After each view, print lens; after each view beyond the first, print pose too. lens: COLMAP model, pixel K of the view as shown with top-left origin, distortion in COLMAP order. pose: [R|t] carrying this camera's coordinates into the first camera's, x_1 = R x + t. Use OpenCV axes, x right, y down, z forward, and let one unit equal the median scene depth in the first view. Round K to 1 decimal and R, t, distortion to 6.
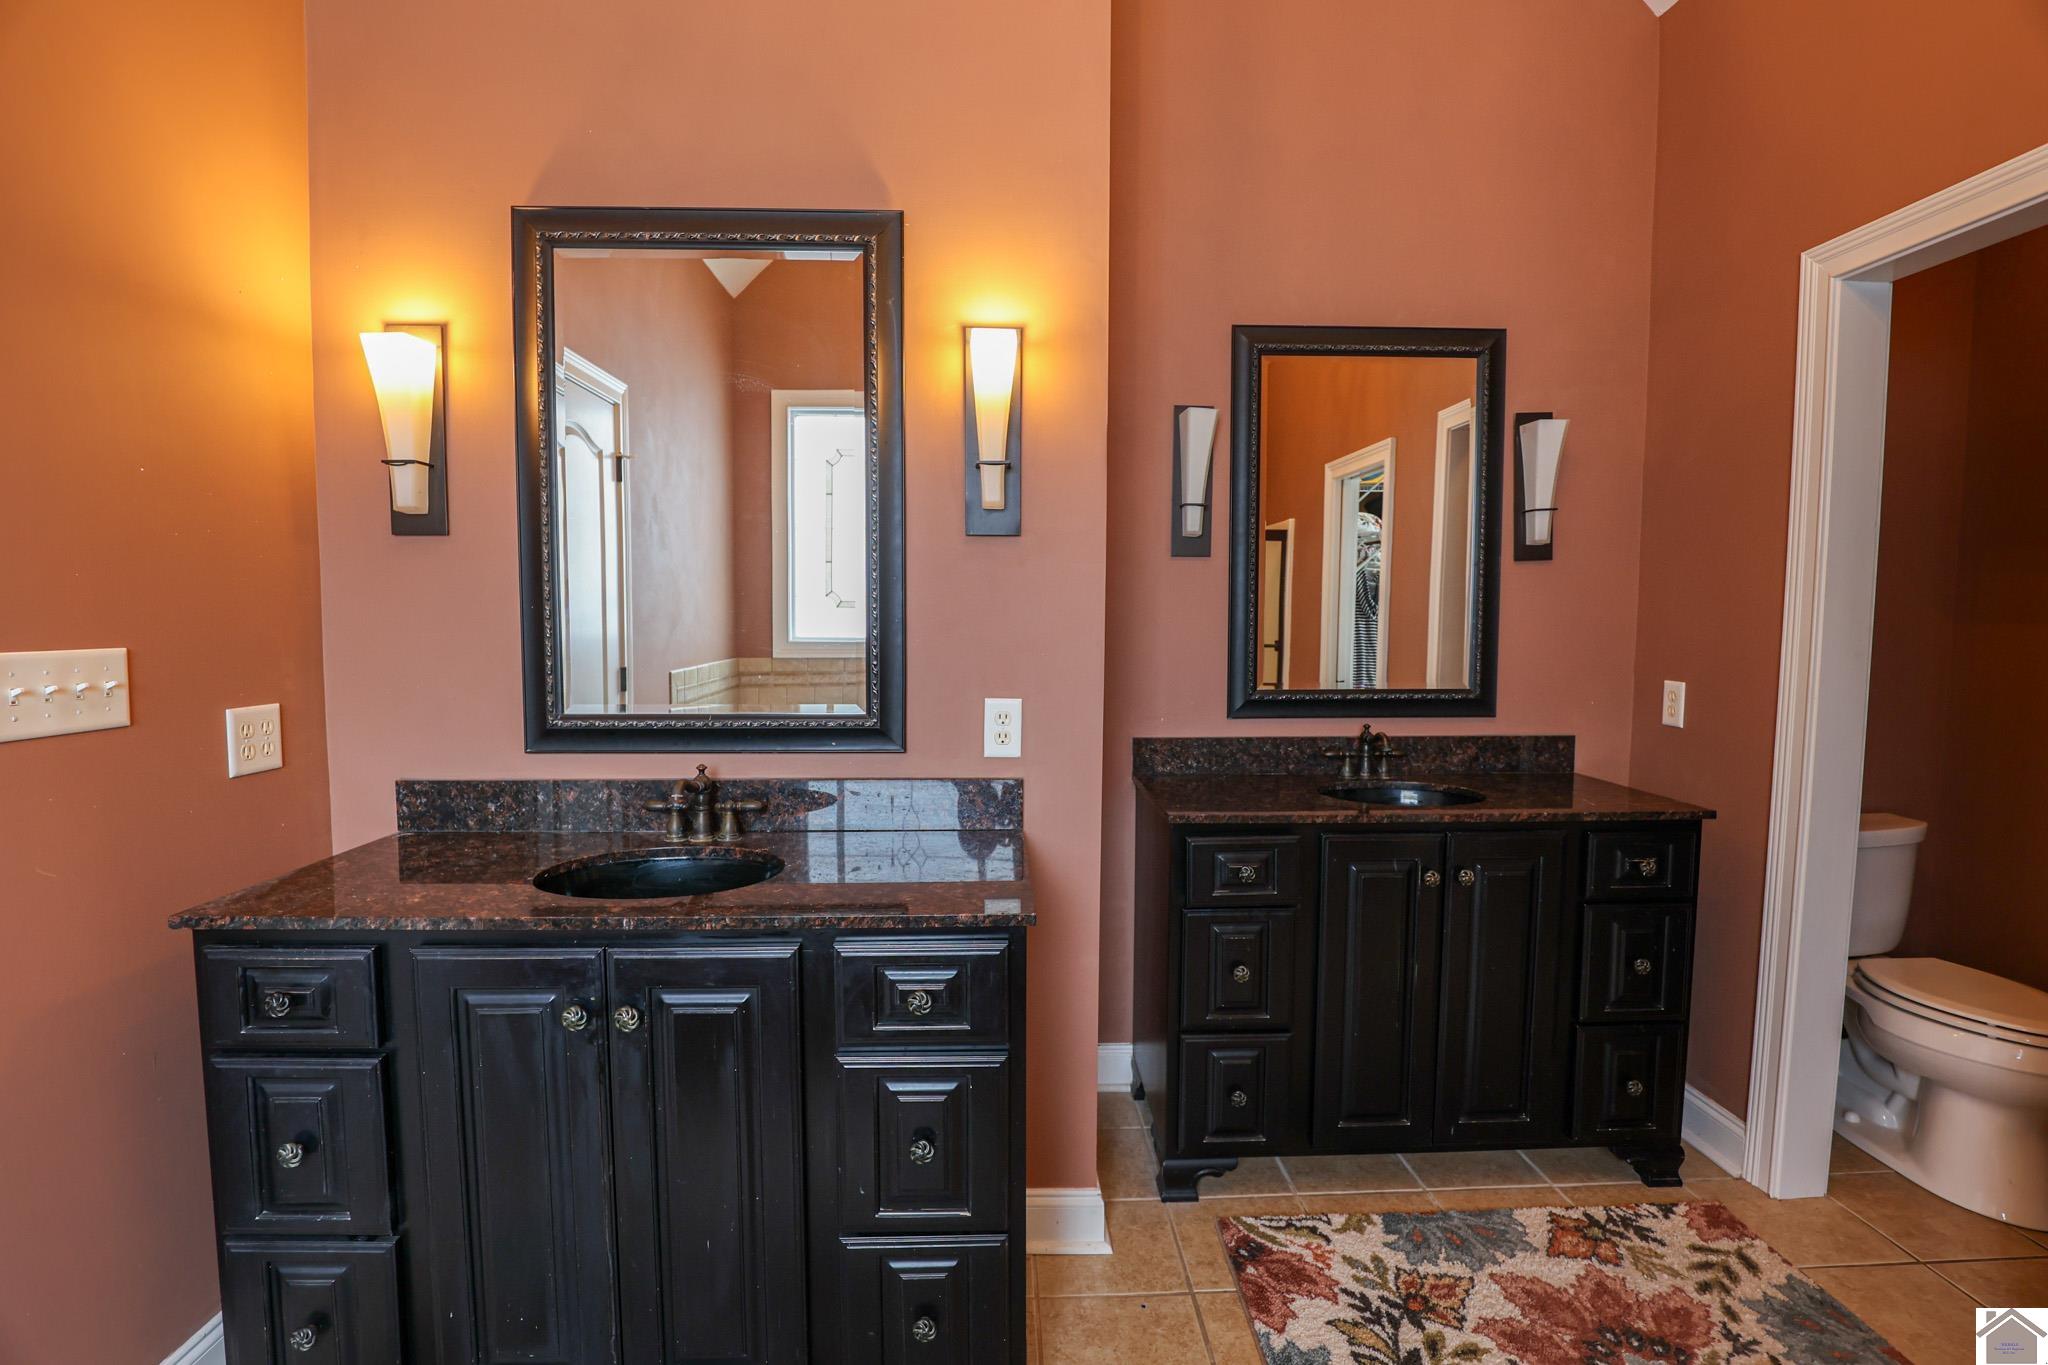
lens RADIAL K [[940.6, 0, 1025.5], [0, 940.6, 680.0], [0, 0, 1]] dist [-0.034268, 0.004592]
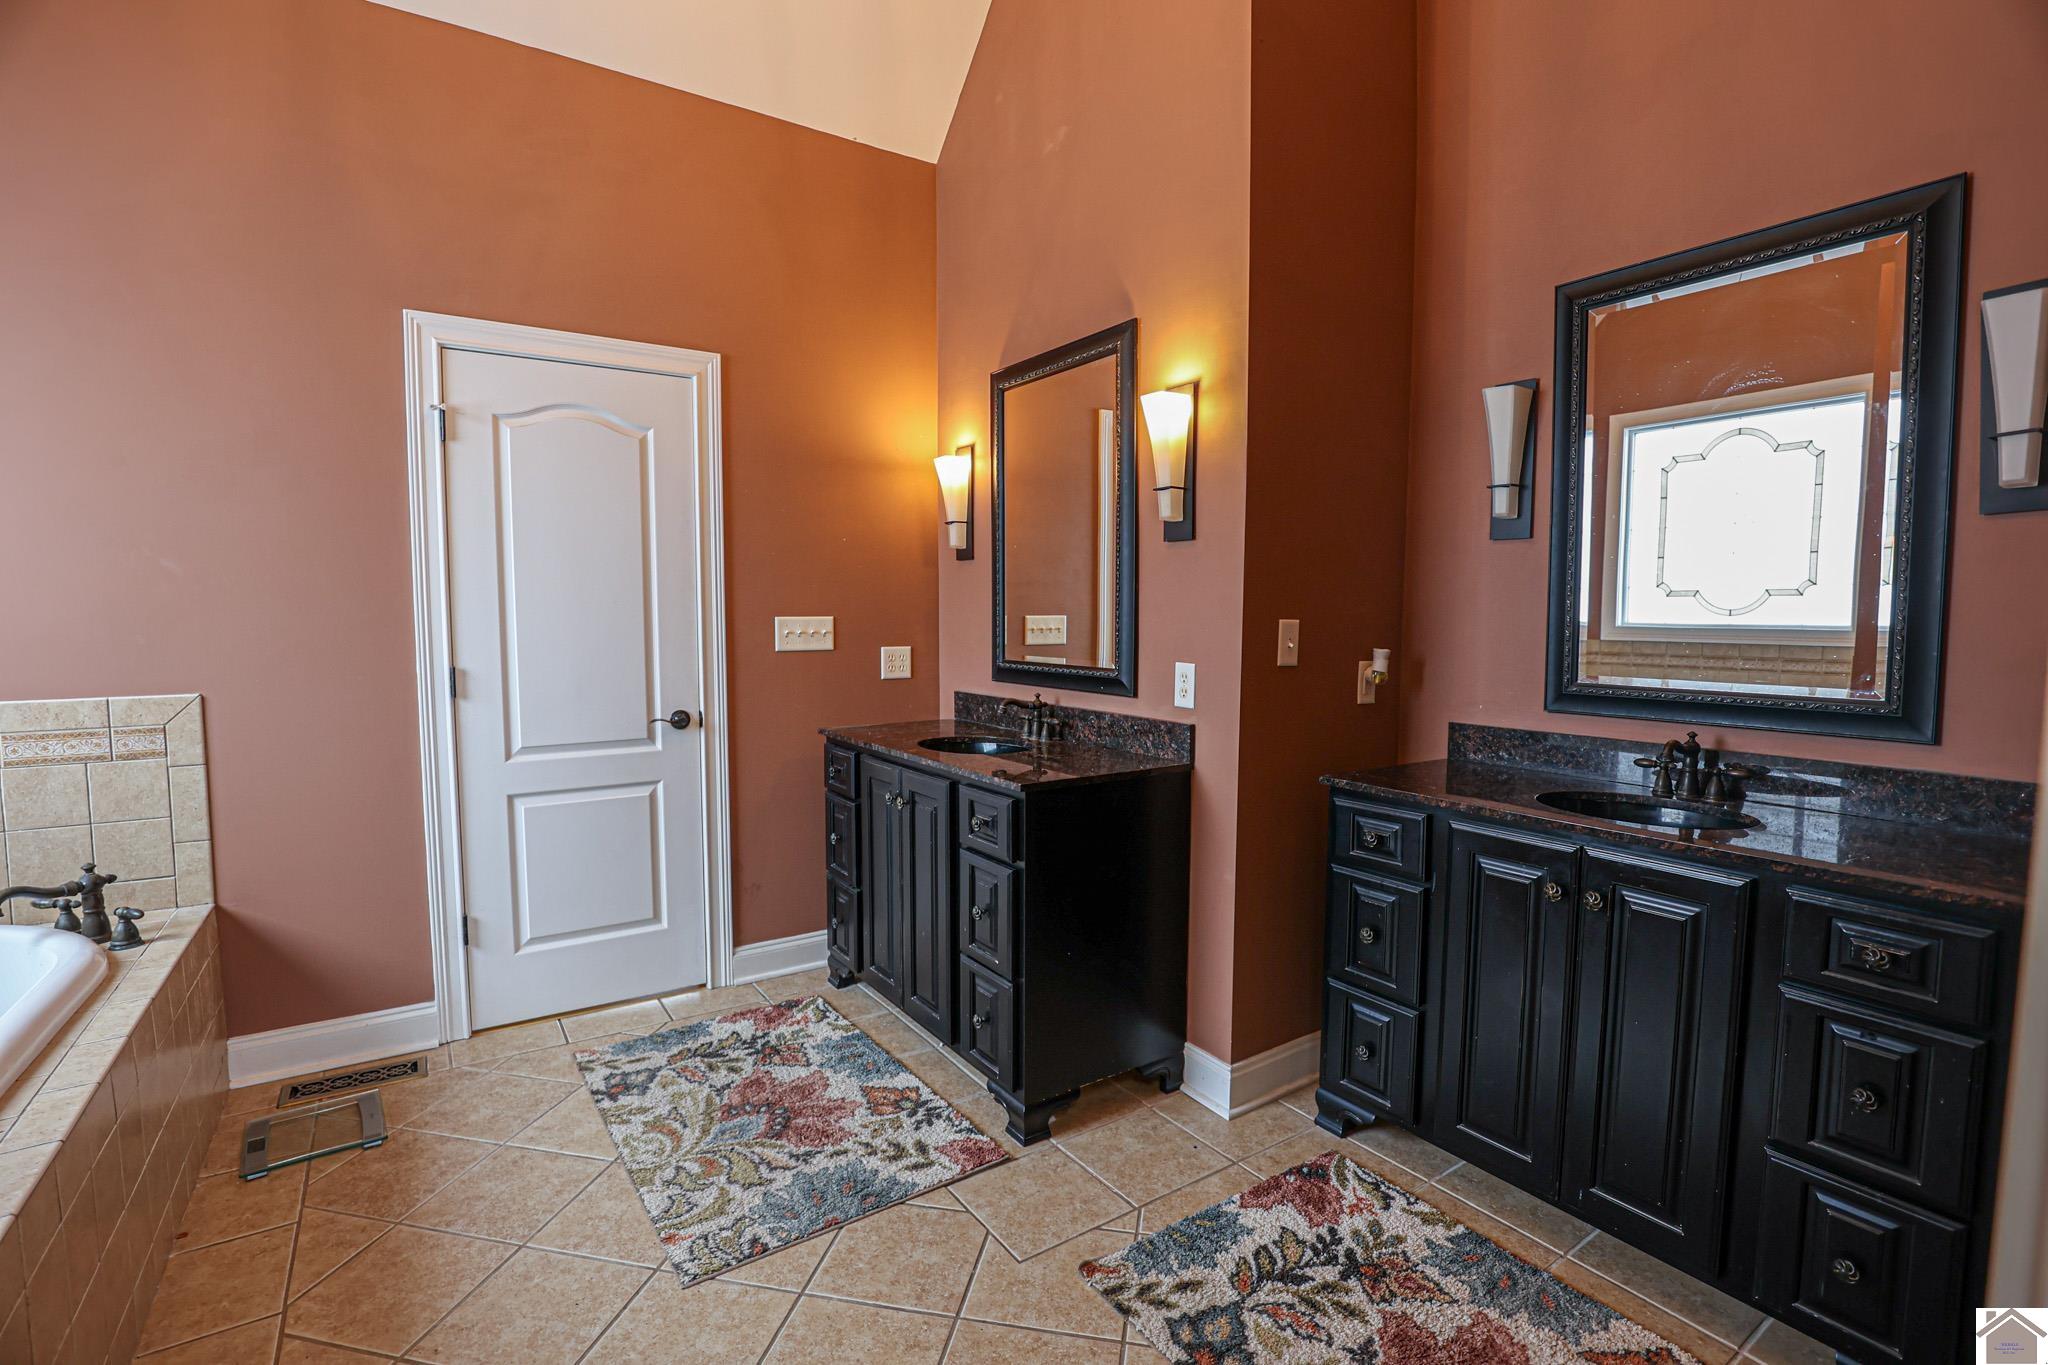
lens RADIAL K [[940.6, 0, 1035.8], [0, 940.6, 681.2], [0, 0, 1]] dist [-0.034268, 0.004592]
pose [[0.531445, 0.062245, -0.844803, 0.996540], [-0.057570, 0.997645, 0.037290, 0.007988], [0.845135, 0.028817, 0.533776, 0.114701]]
